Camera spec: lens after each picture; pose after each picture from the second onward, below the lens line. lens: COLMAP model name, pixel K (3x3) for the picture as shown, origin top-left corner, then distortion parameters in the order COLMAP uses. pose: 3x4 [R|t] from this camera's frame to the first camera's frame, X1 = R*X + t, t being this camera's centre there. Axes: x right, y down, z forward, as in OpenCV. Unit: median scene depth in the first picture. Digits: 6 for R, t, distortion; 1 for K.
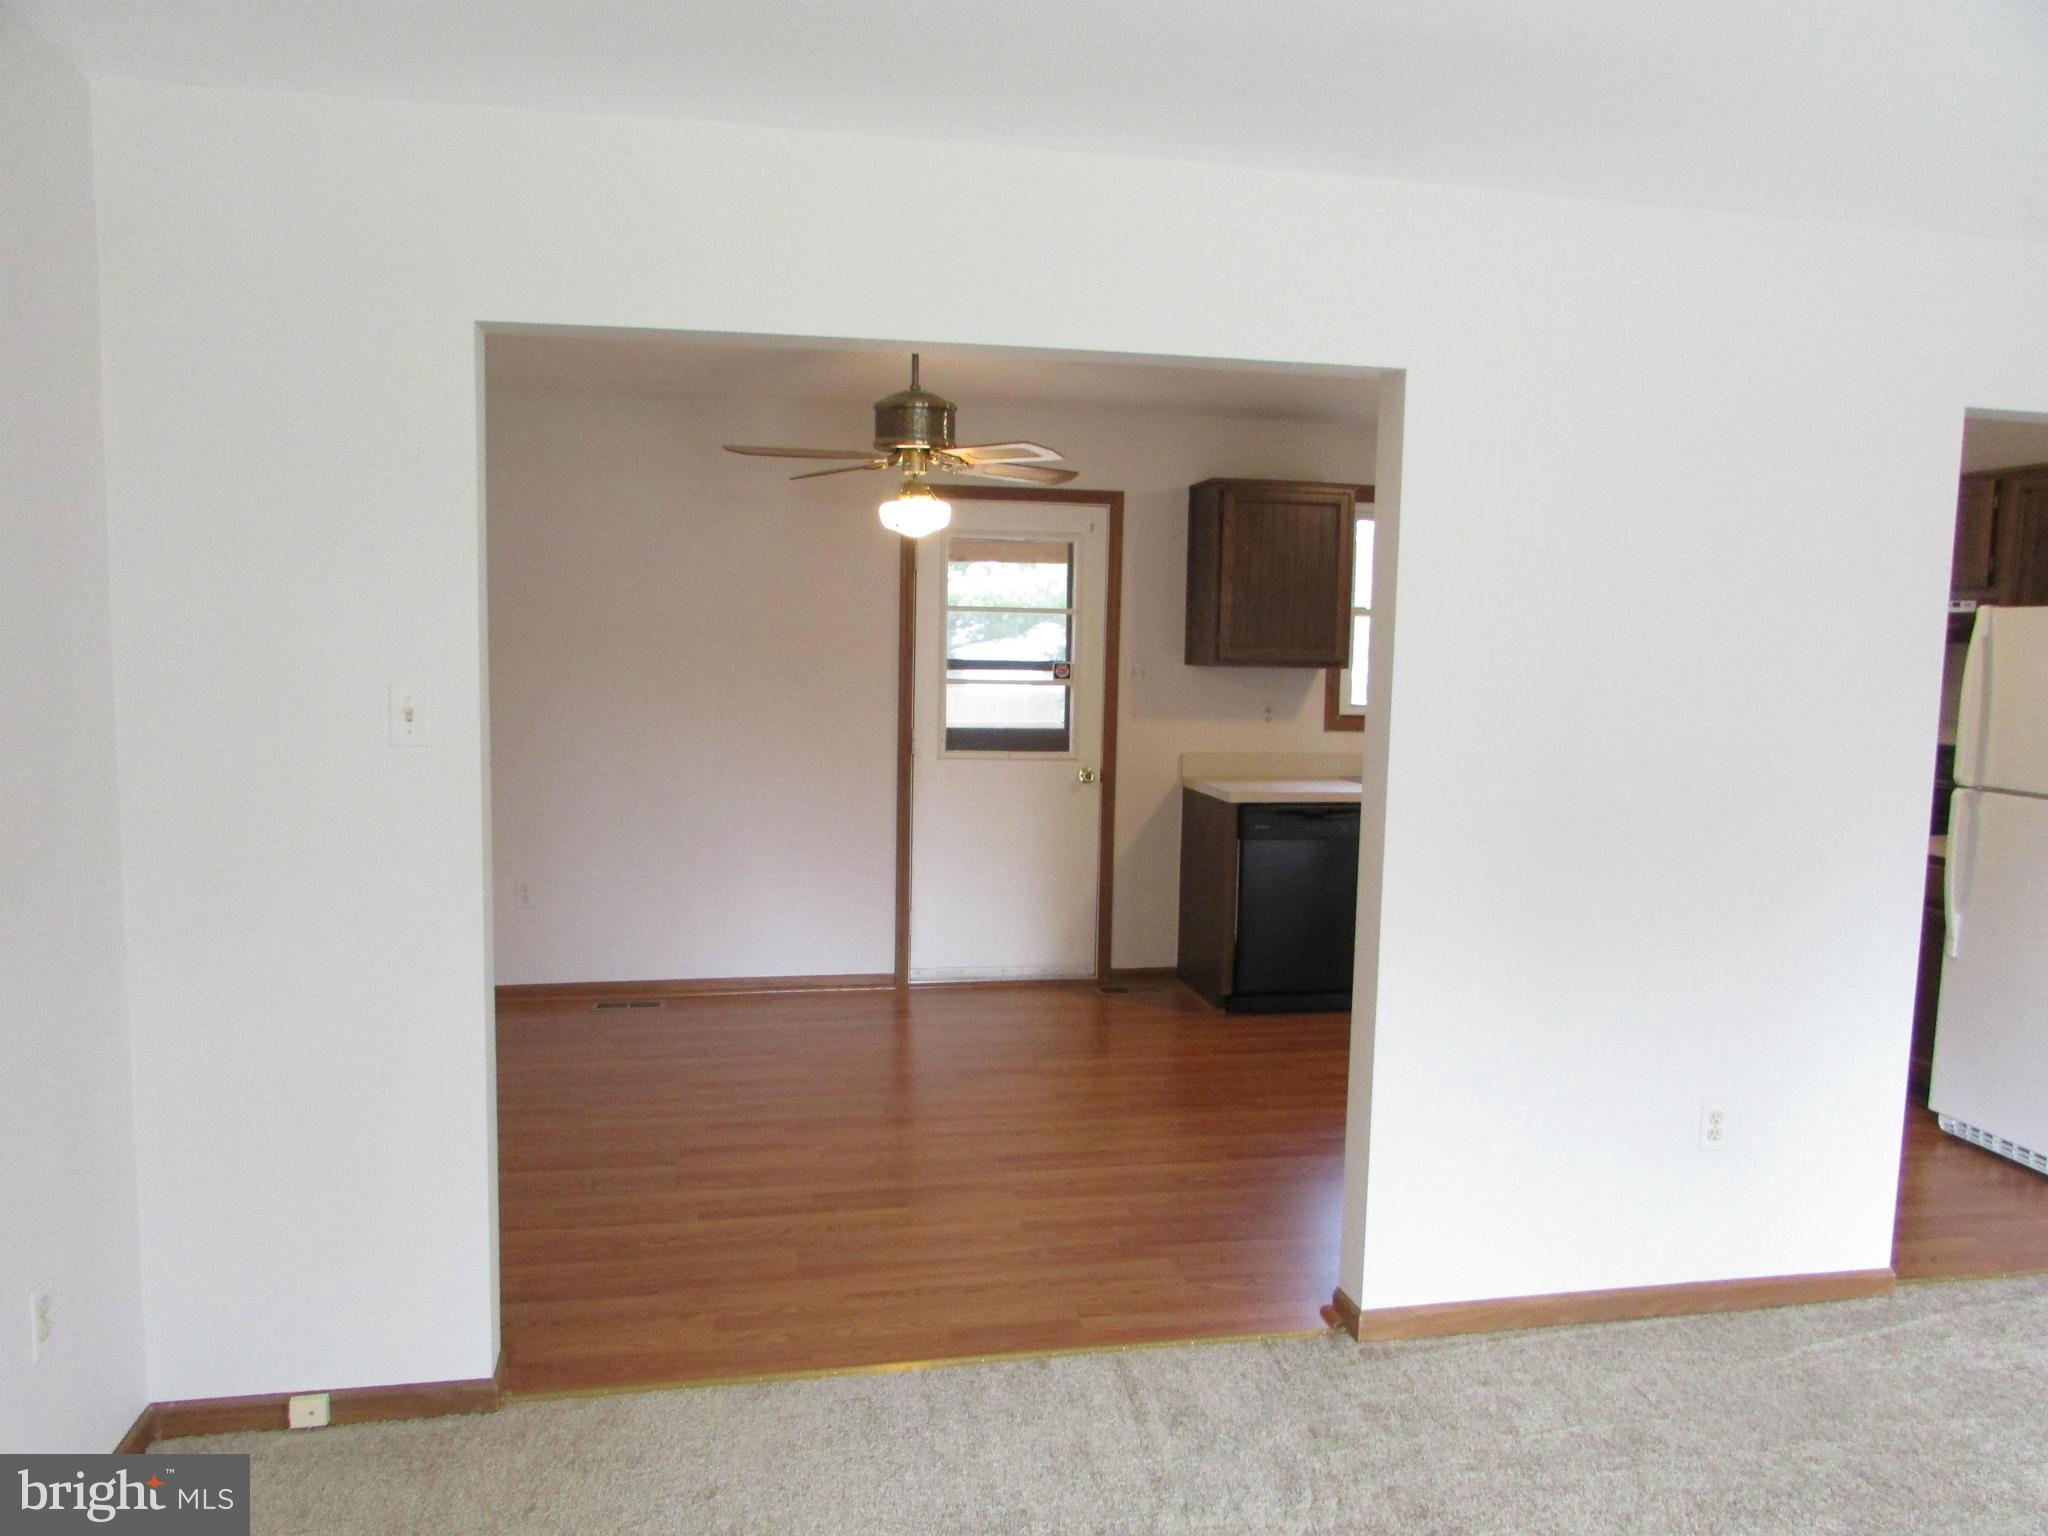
lens RADIAL K [[1461.0, 0, 1024.0], [0, 1461.0, 768.0], [0, 0, 1]] dist [-0.019237, 0.002382]
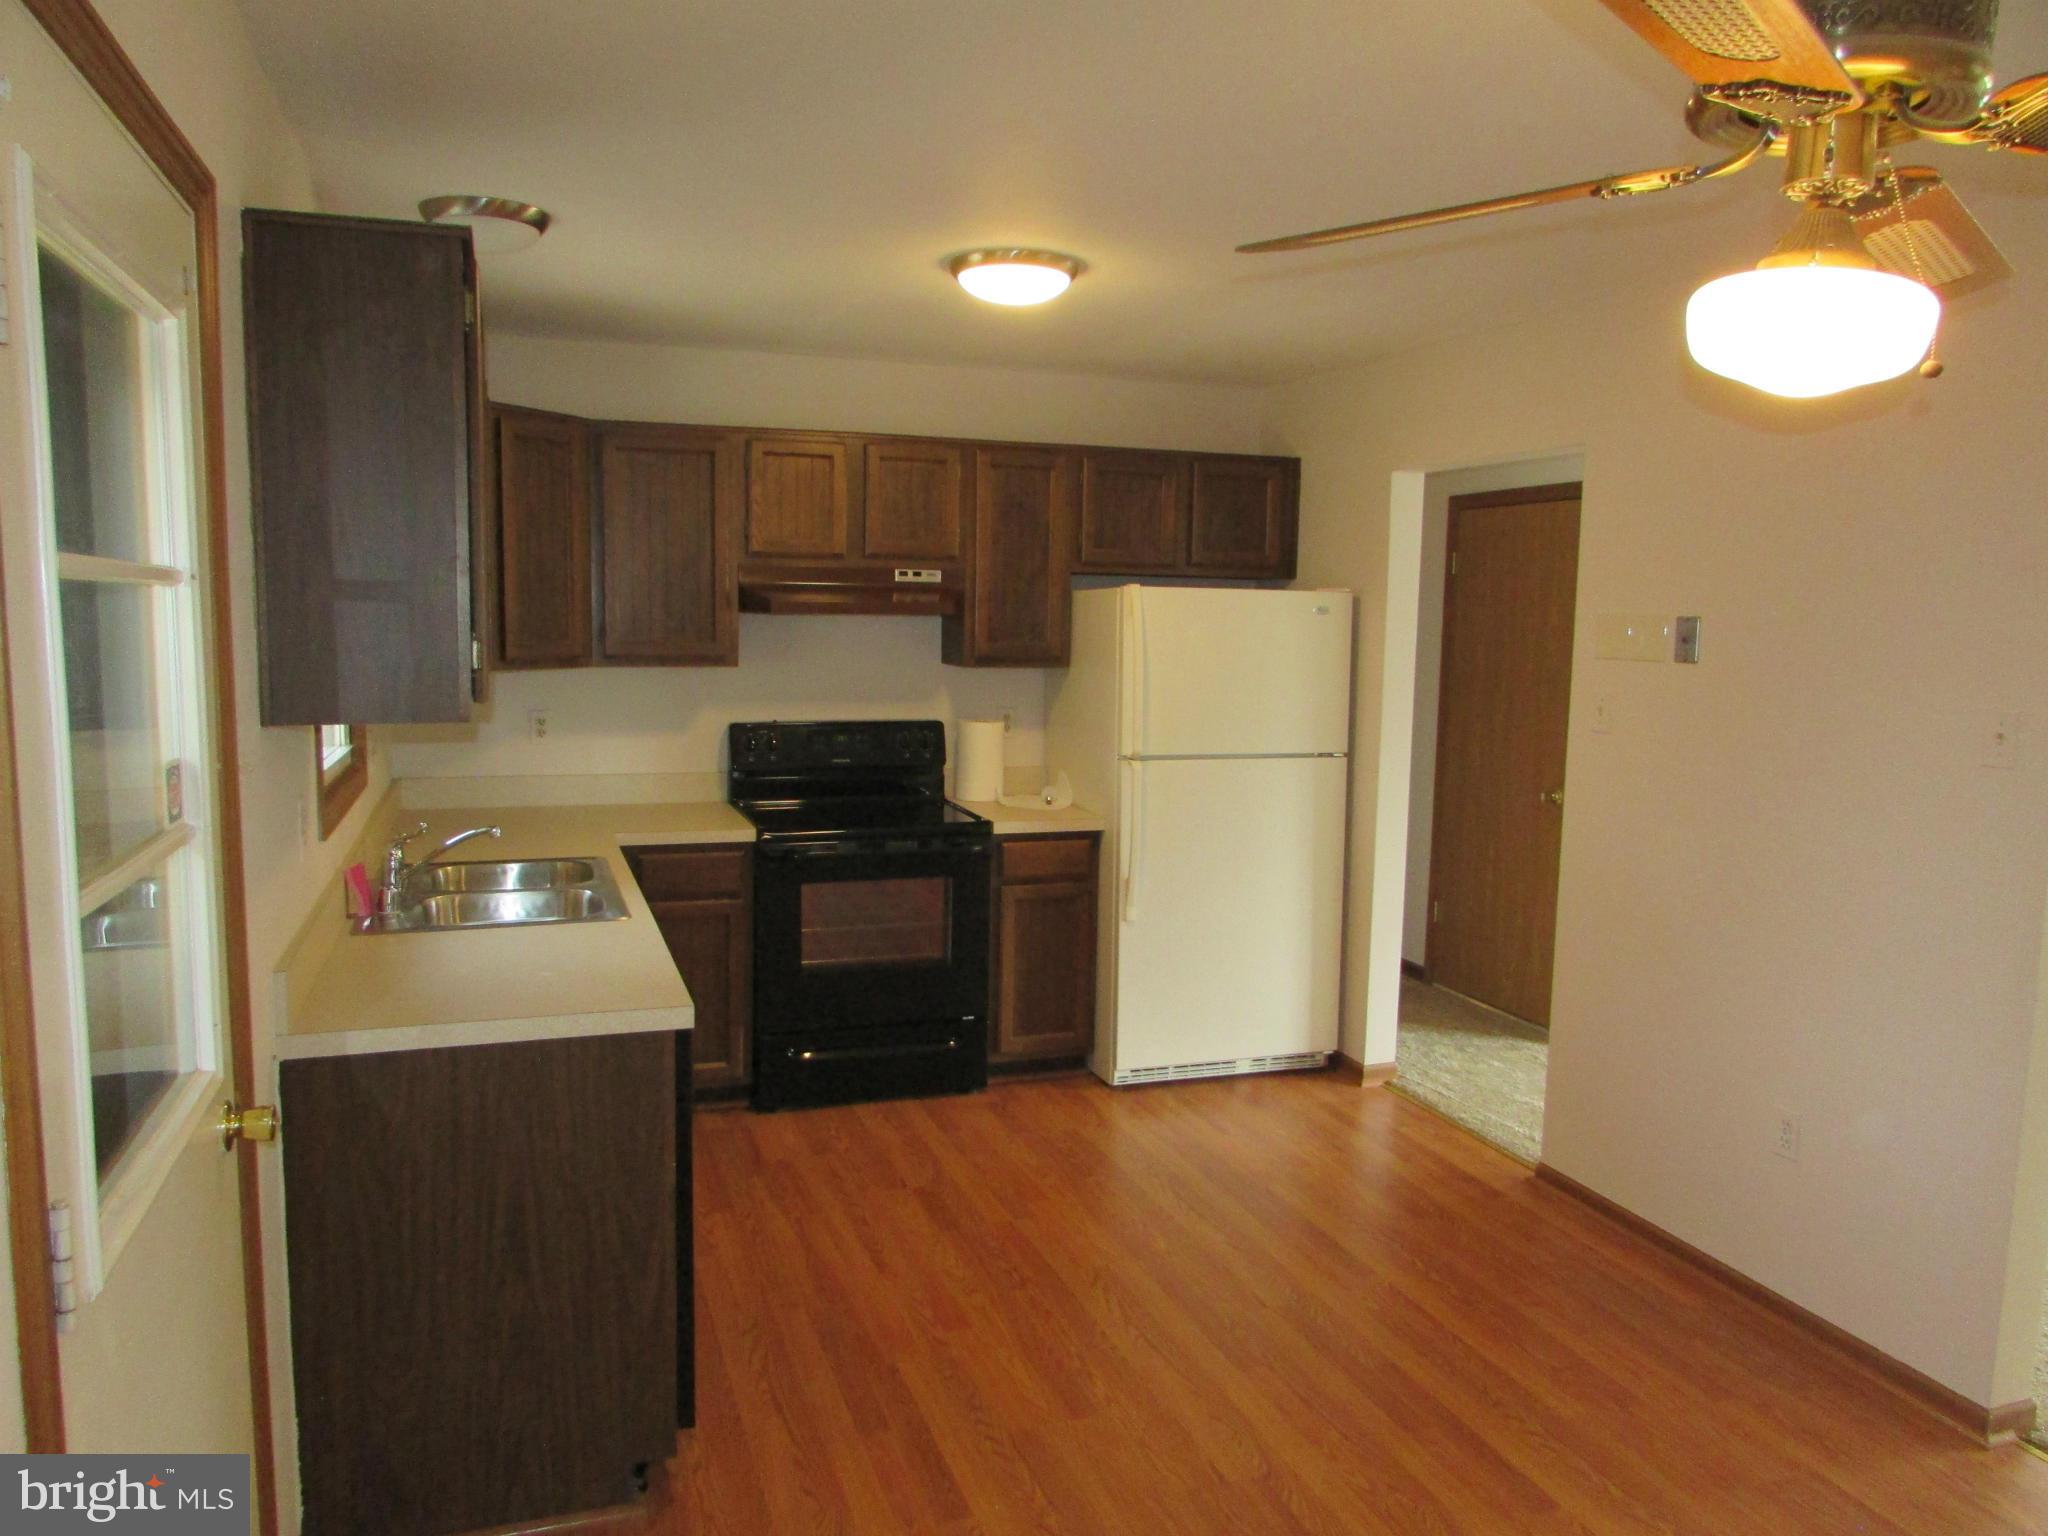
lens RADIAL K [[1419.5, 0, 1024.0], [0, 1419.5, 768.0], [0, 0, 1]] dist [-0.018822, 0.003452]
pose [[-0.111796, -0.132124, 0.984909, -0.267843], [0.079608, 0.986745, 0.141407, -0.100492], [-0.990537, 0.094216, -0.099796, 0.910179]]
